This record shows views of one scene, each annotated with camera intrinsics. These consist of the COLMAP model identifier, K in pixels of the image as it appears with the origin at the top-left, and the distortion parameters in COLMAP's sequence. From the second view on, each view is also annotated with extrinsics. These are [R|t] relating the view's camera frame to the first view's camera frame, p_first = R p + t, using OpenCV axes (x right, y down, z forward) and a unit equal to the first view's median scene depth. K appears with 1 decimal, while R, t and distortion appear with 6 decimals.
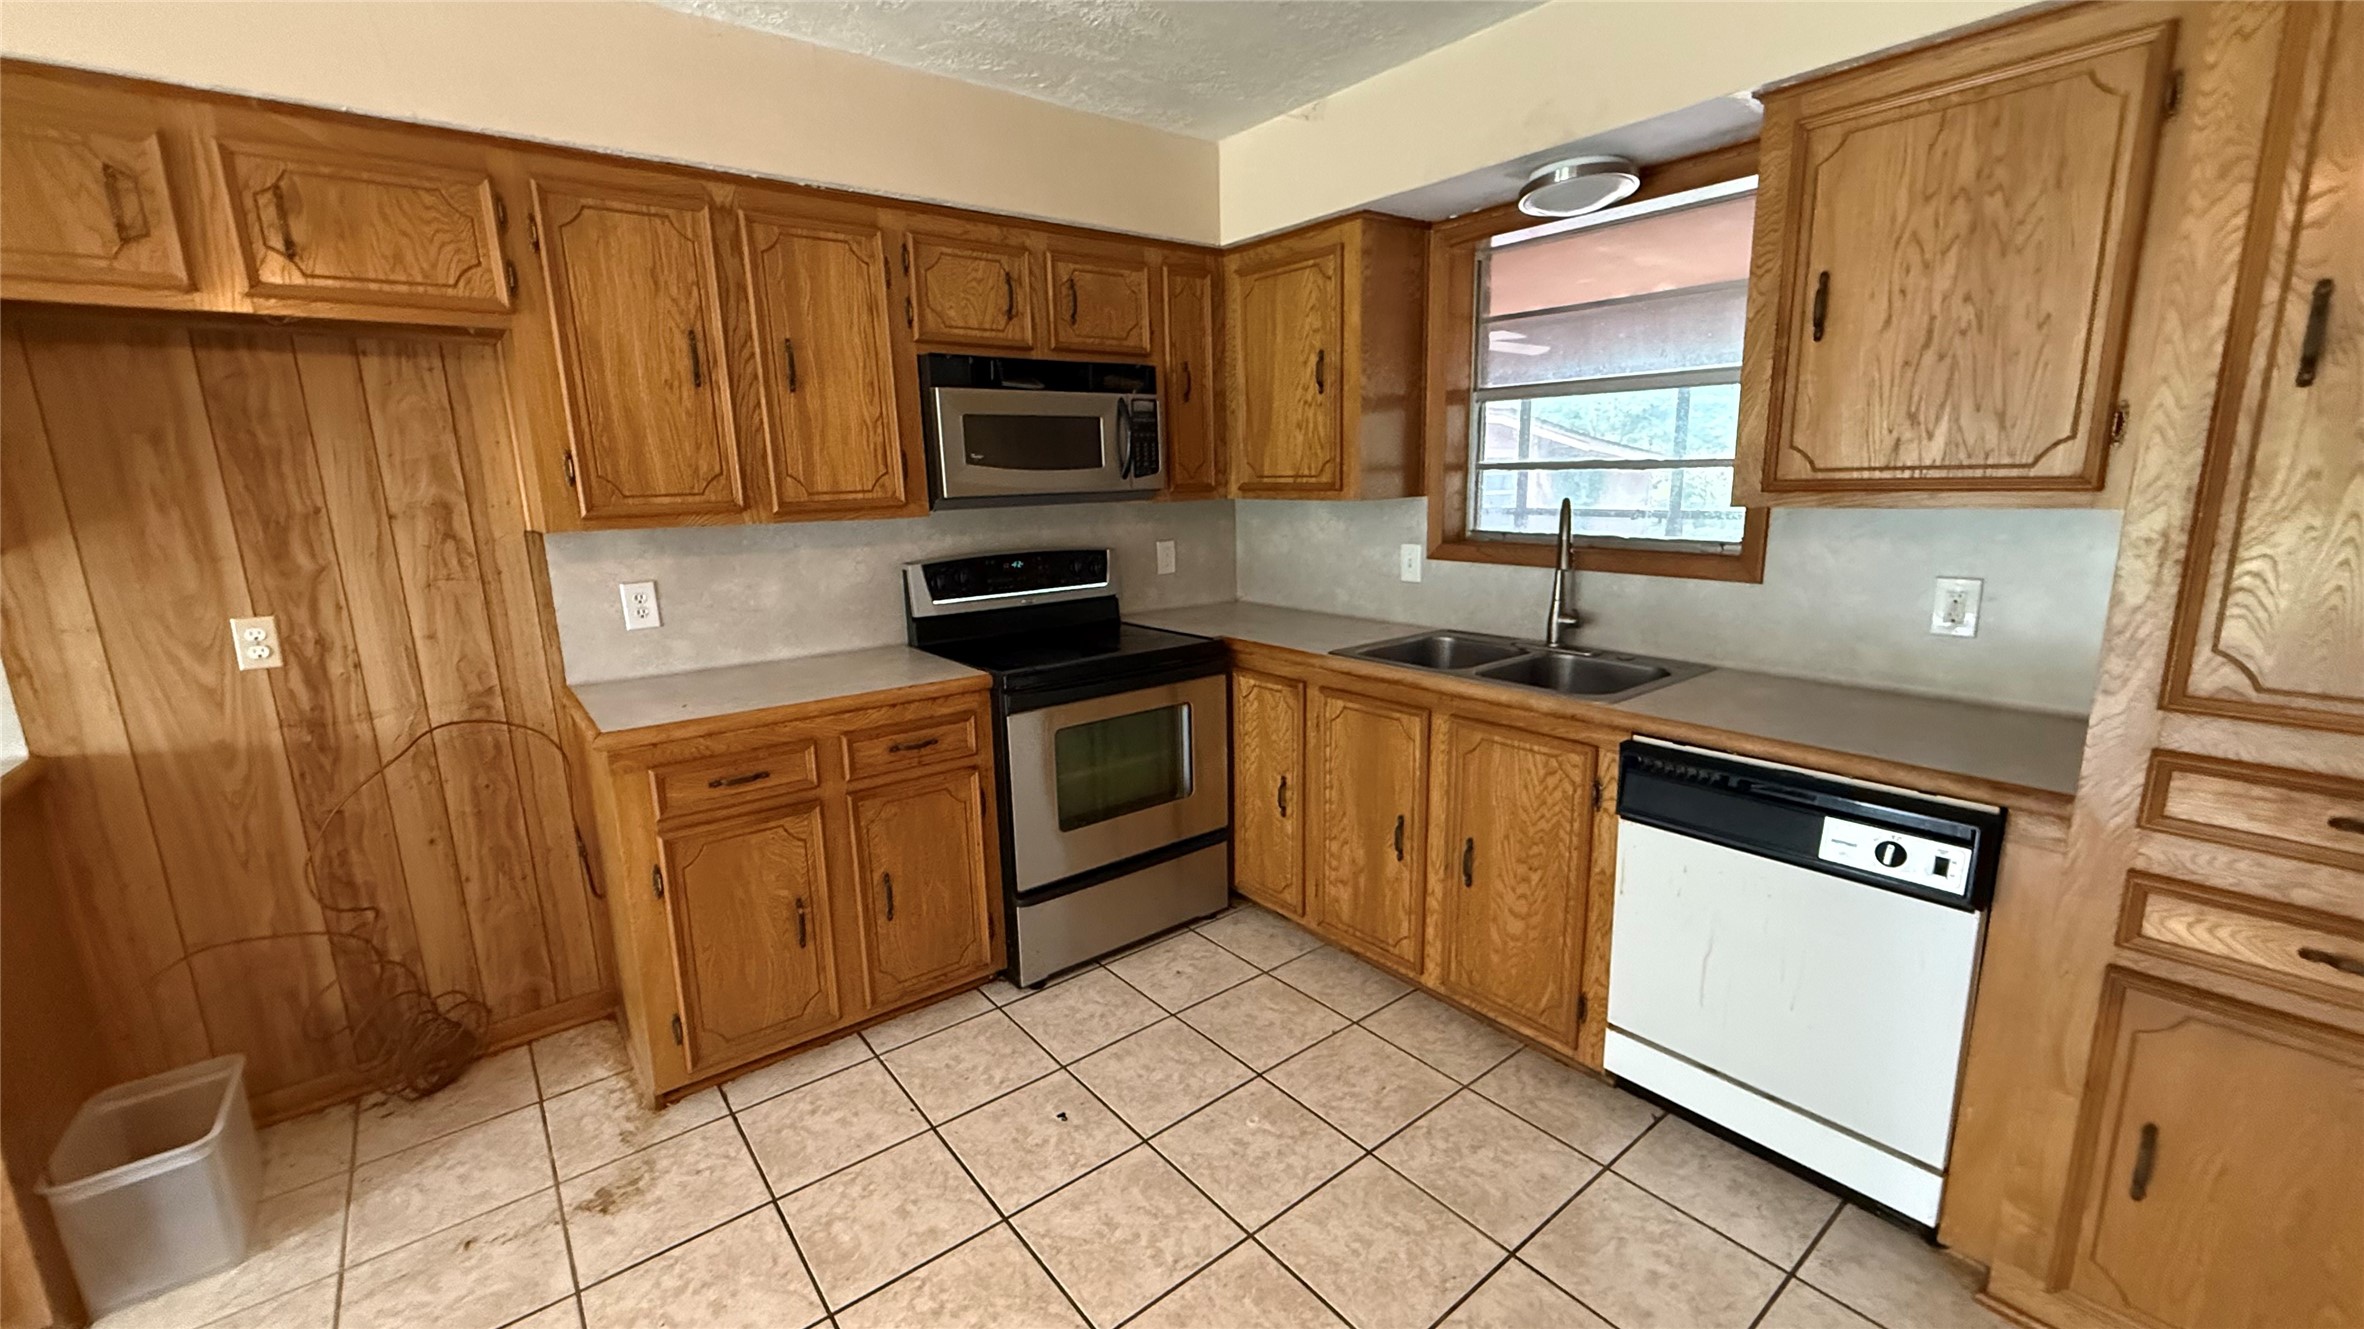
lens RADIAL K [[944.4, 0, 1185.5], [0, 944.4, 673.1], [0, 0, 1]] dist [0.001622, -0.000440]
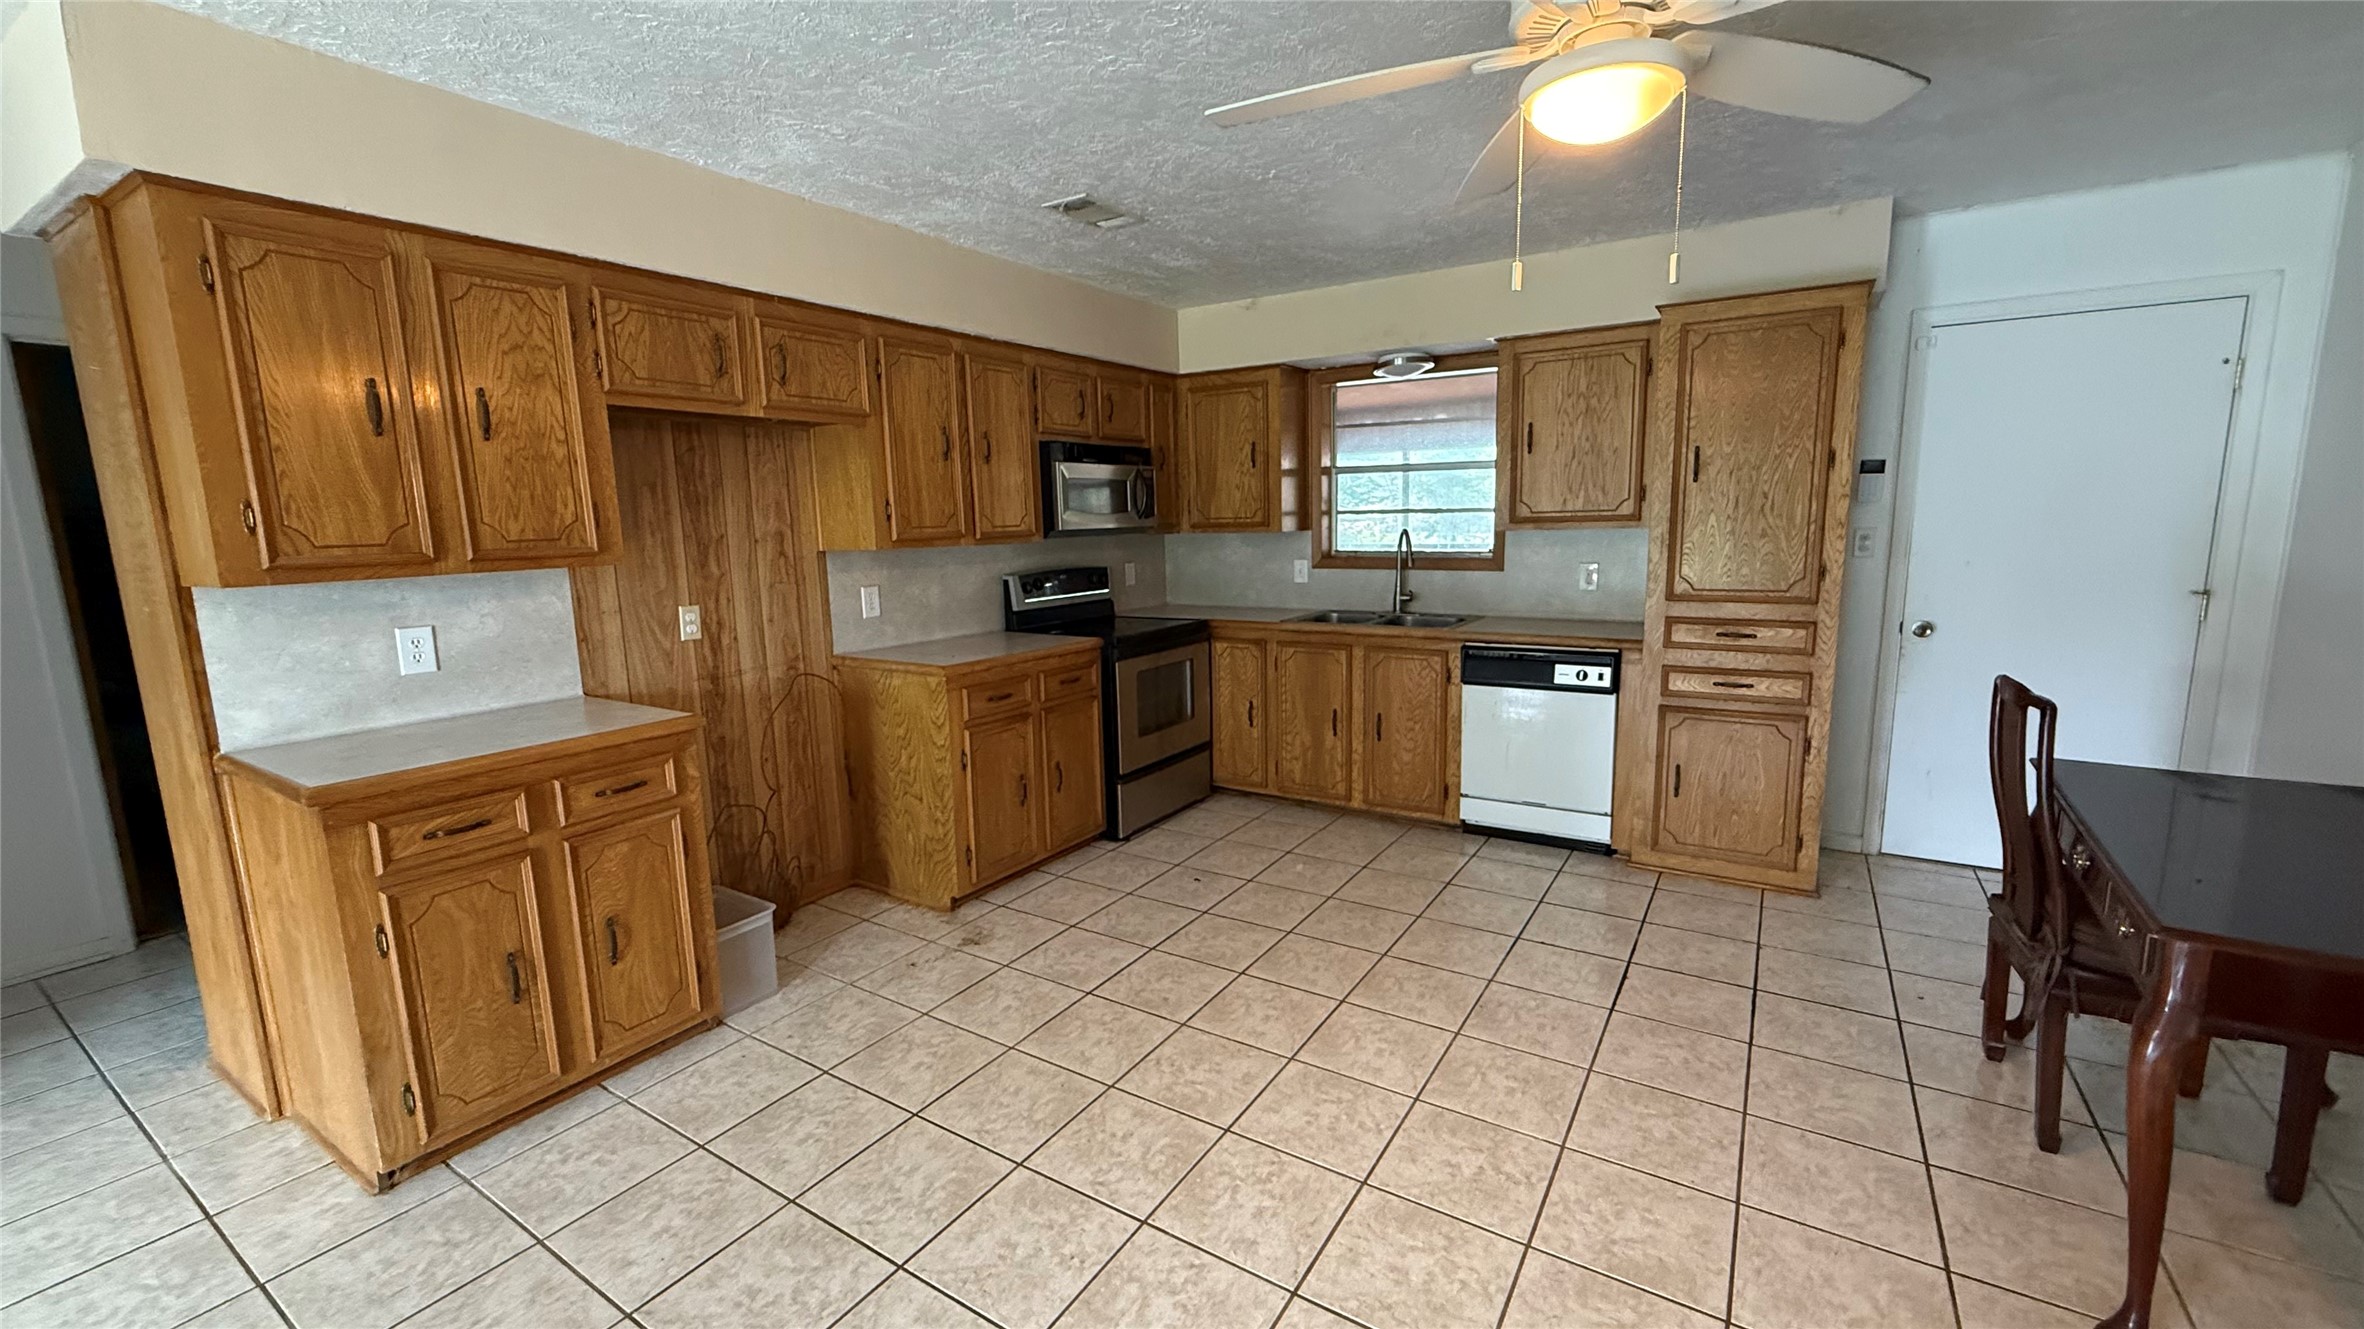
lens RADIAL K [[944.4, 0, 1187.9], [0, 944.4, 679.0], [0, 0, 1]] dist [0.001622, -0.000440]
pose [[0.943931, -0.054364, 0.325635, -0.670808], [0.069652, 0.996941, -0.035468, 0.155630], [-0.322710, 0.056161, 0.944830, -0.638372]]
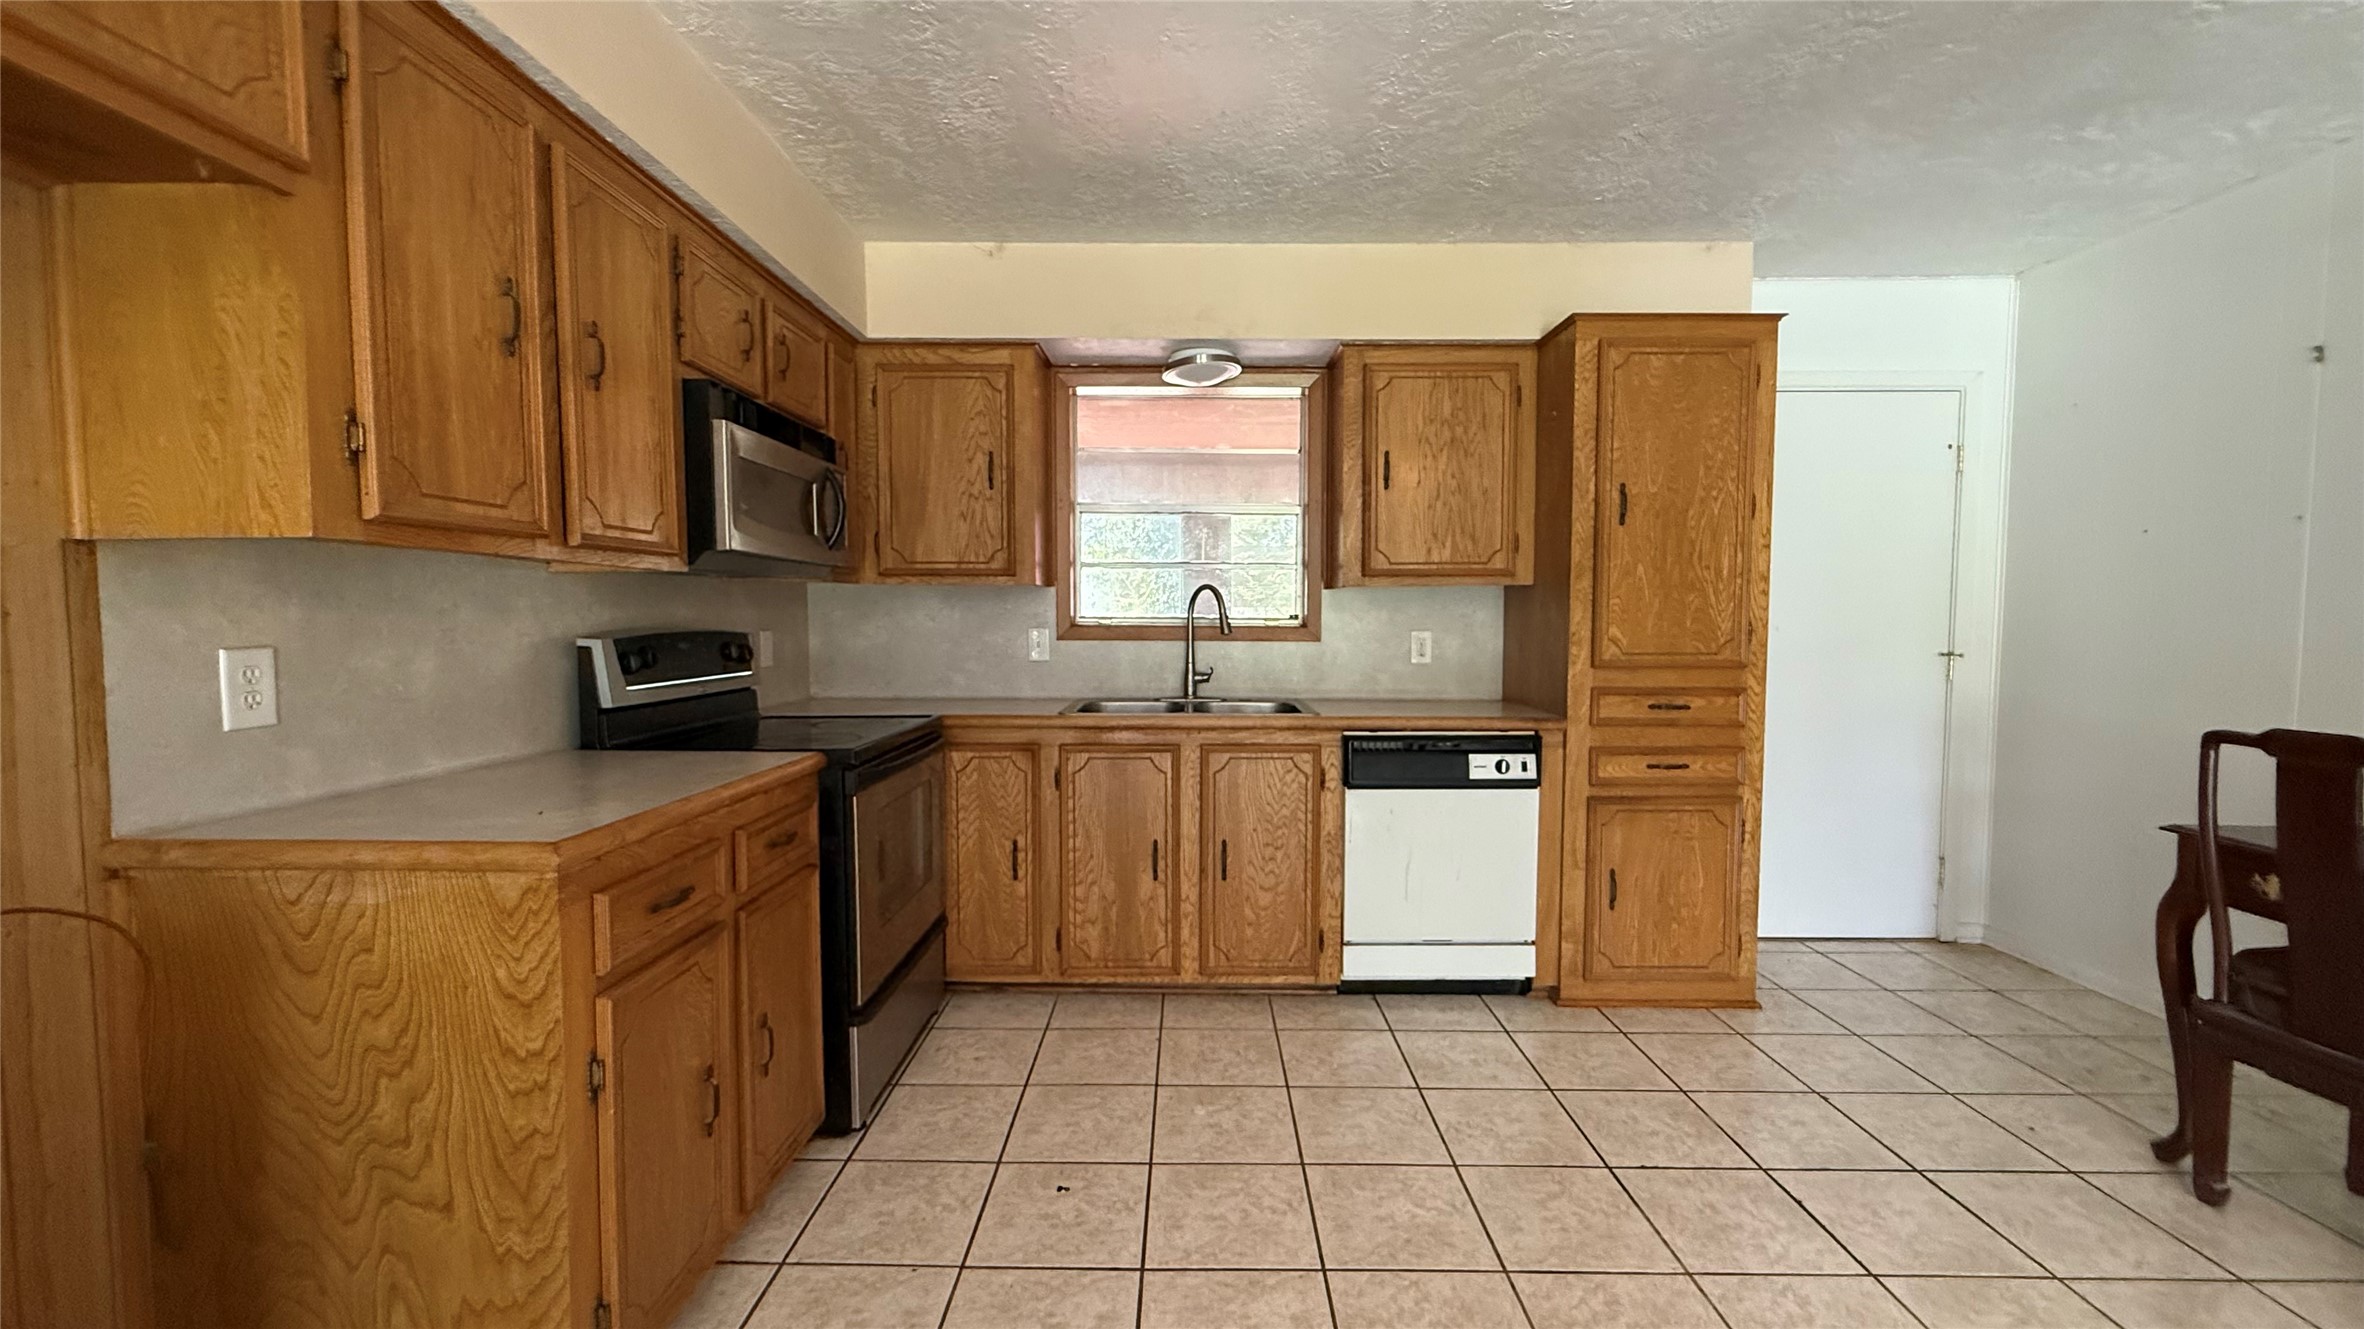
lens RADIAL K [[944.4, 0, 1184.4], [0, 944.4, 673.6], [0, 0, 1]] dist [0.001622, -0.000440]
pose [[0.627336, -0.023932, 0.778381, -0.750314], [0.148012, 0.984972, -0.089006, 0.062970], [-0.764553, 0.171047, 0.621451, 0.226765]]
